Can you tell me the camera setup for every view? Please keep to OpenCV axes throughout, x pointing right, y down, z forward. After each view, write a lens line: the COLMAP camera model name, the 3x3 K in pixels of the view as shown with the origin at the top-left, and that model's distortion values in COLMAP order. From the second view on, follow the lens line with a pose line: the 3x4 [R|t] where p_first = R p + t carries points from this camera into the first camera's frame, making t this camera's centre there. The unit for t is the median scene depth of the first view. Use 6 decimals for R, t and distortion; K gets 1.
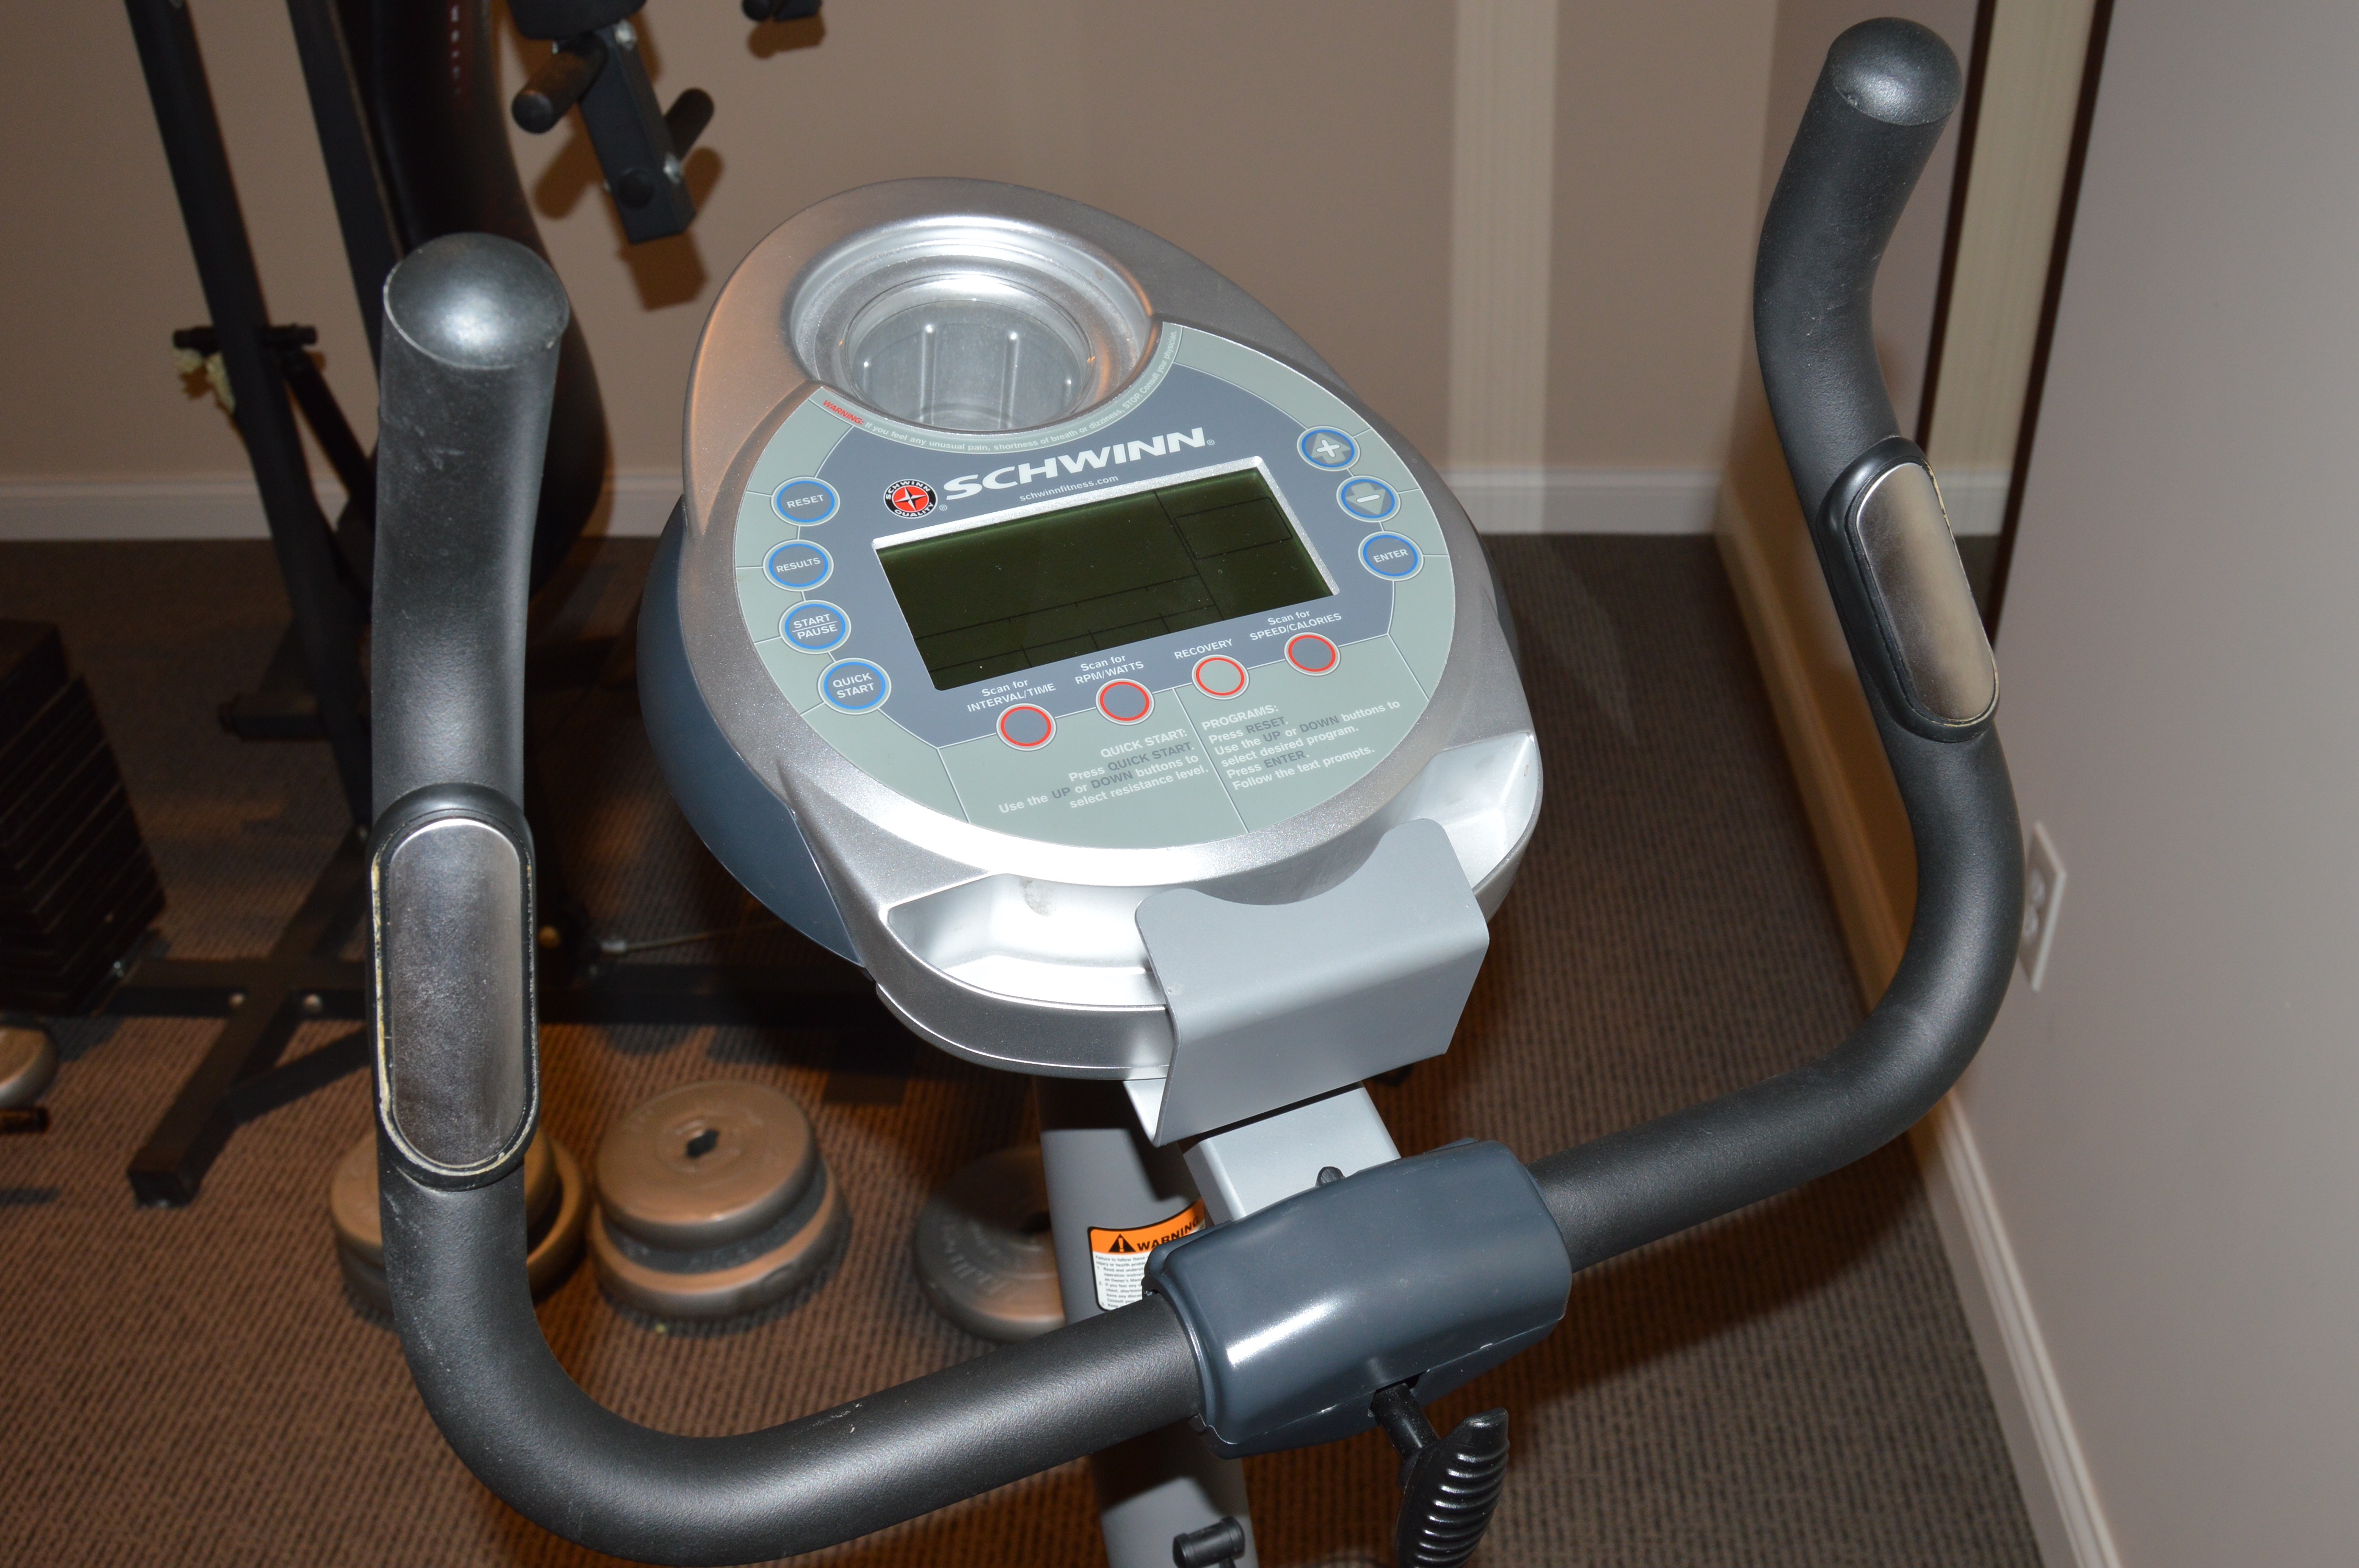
lens RADIAL K [[2100.6, 0, 1175.3], [0, 2100.6, 779.9], [0, 0, 1]] dist [-0.022895, -0.000726]
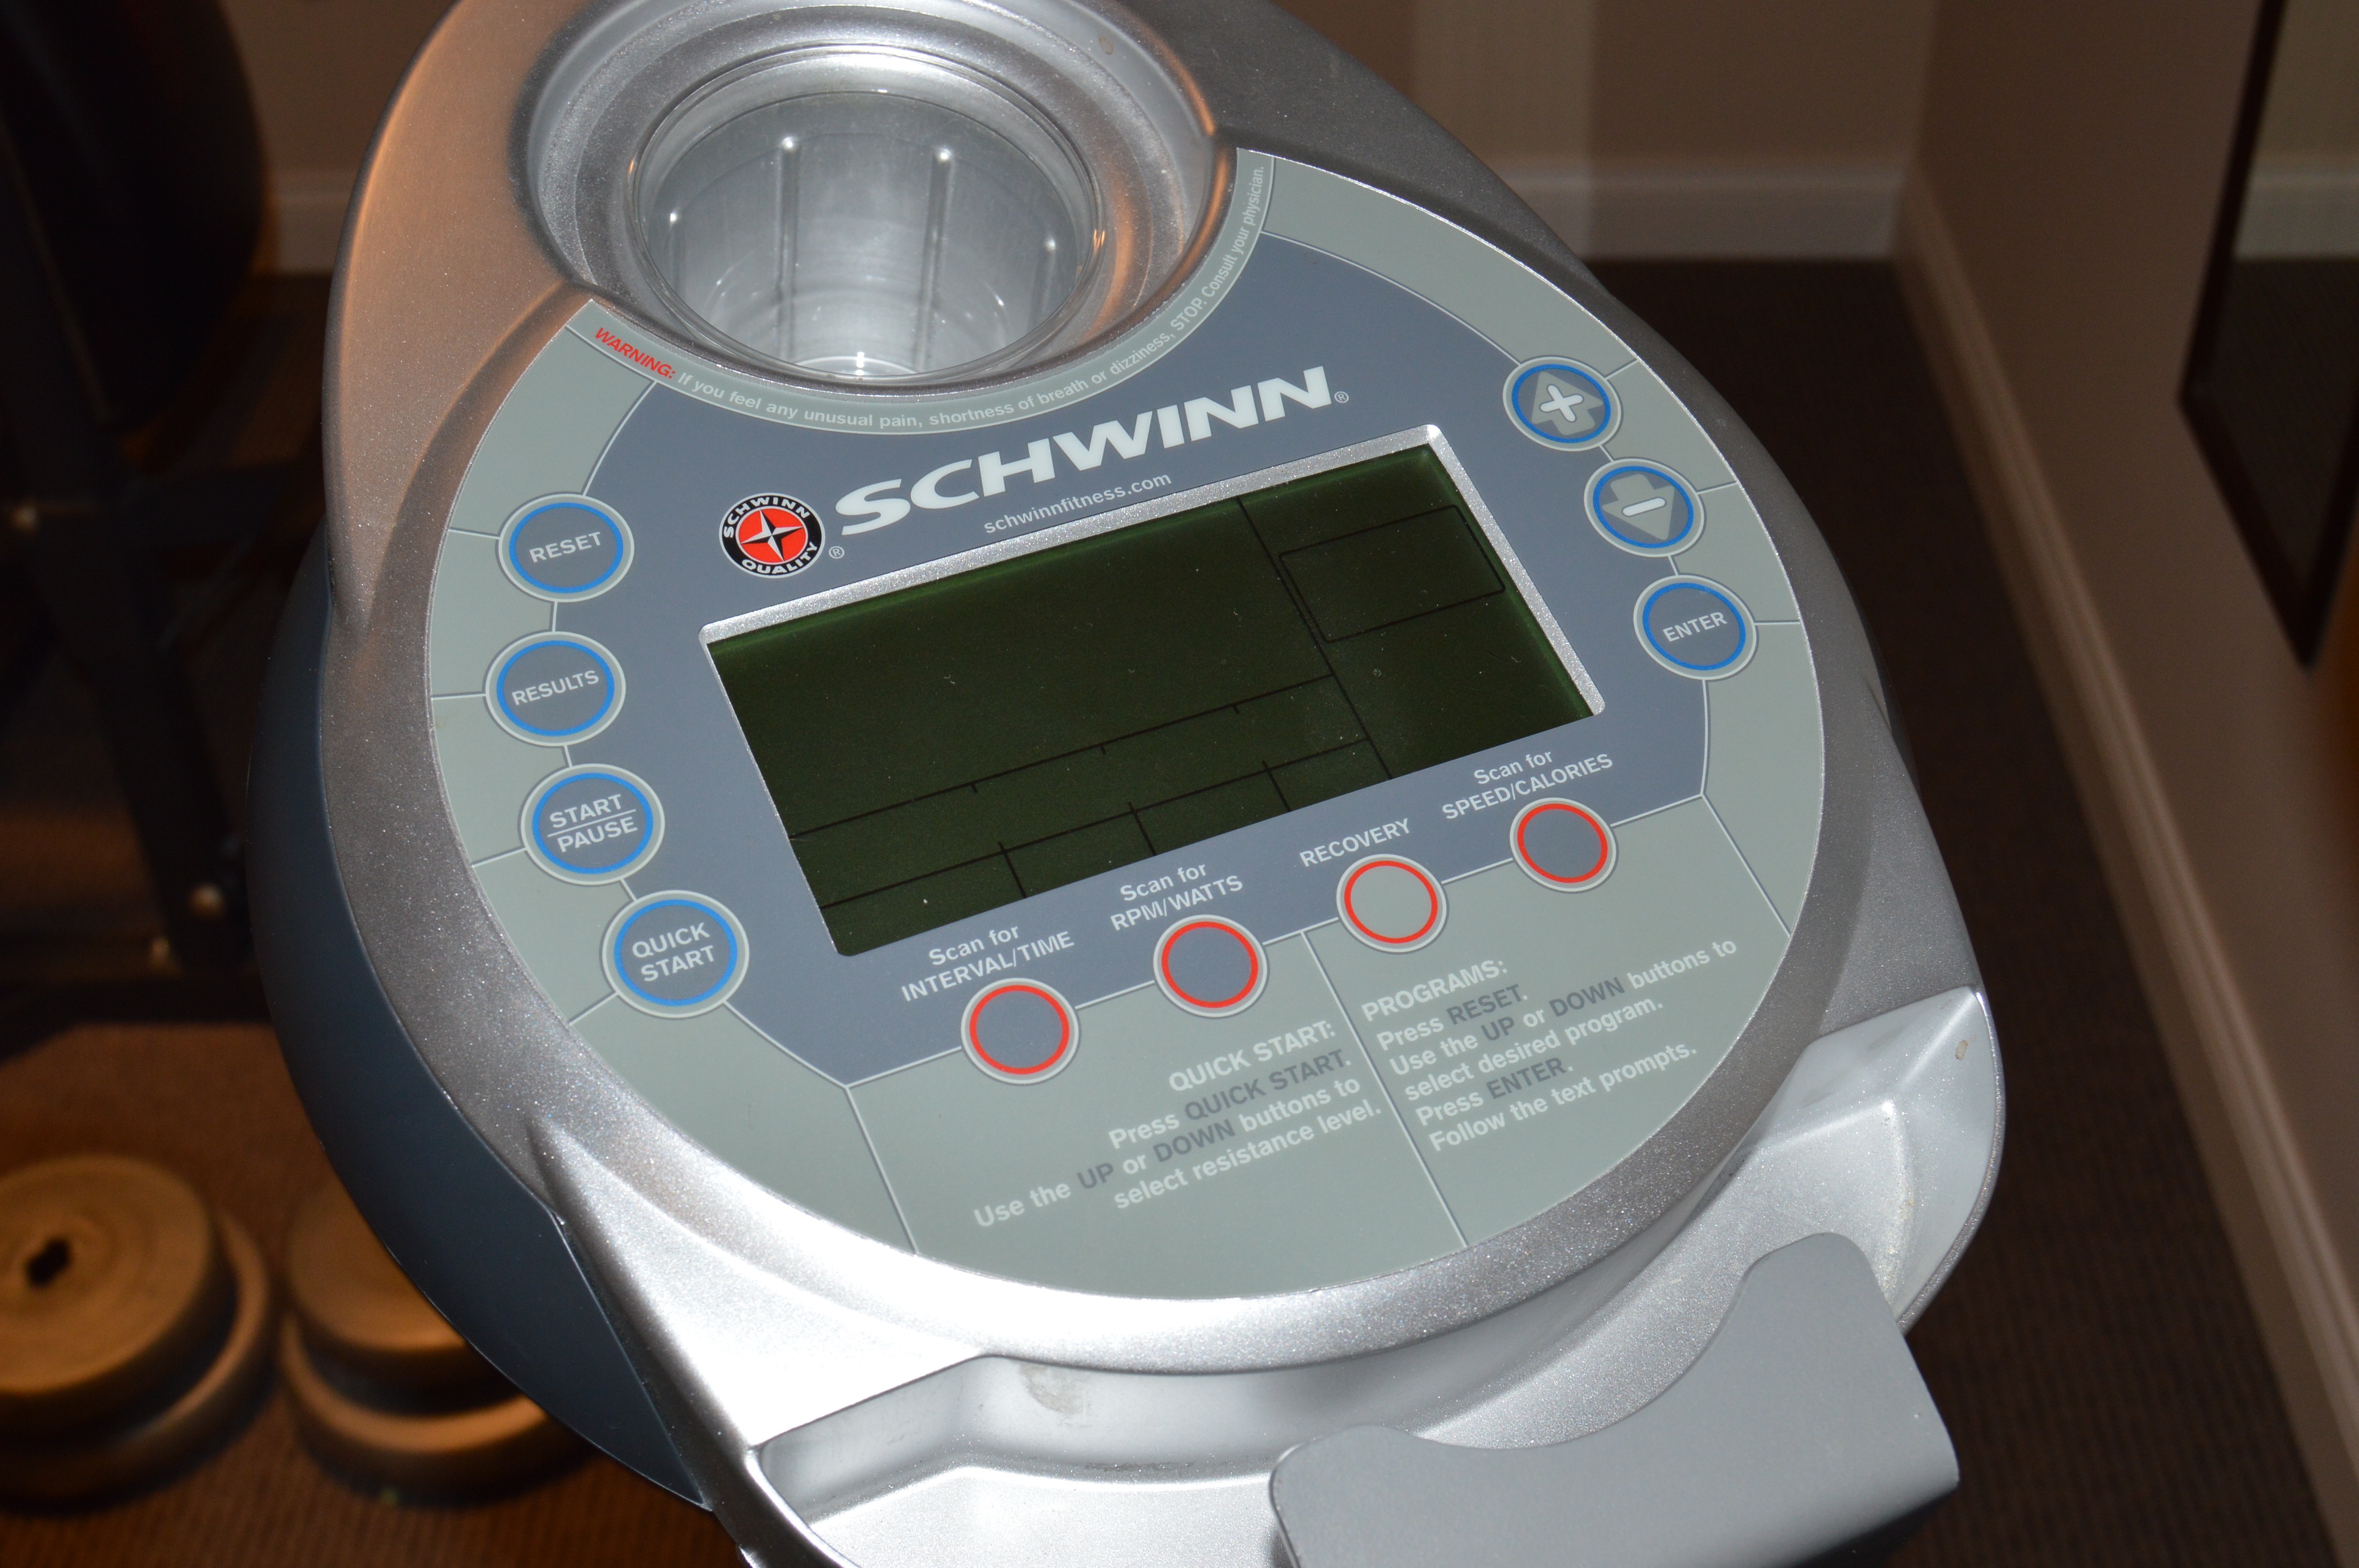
lens RADIAL K [[2841.2, 0, 1185.6], [0, 2841.2, 786.5], [0, 0, 1]] dist [-0.052344, 0.000000]
pose [[0.999289, -0.013903, 0.035055, -0.050411], [0.010680, 0.995839, 0.090502, -0.134545], [-0.036168, -0.090064, 0.995279, 0.302020]]
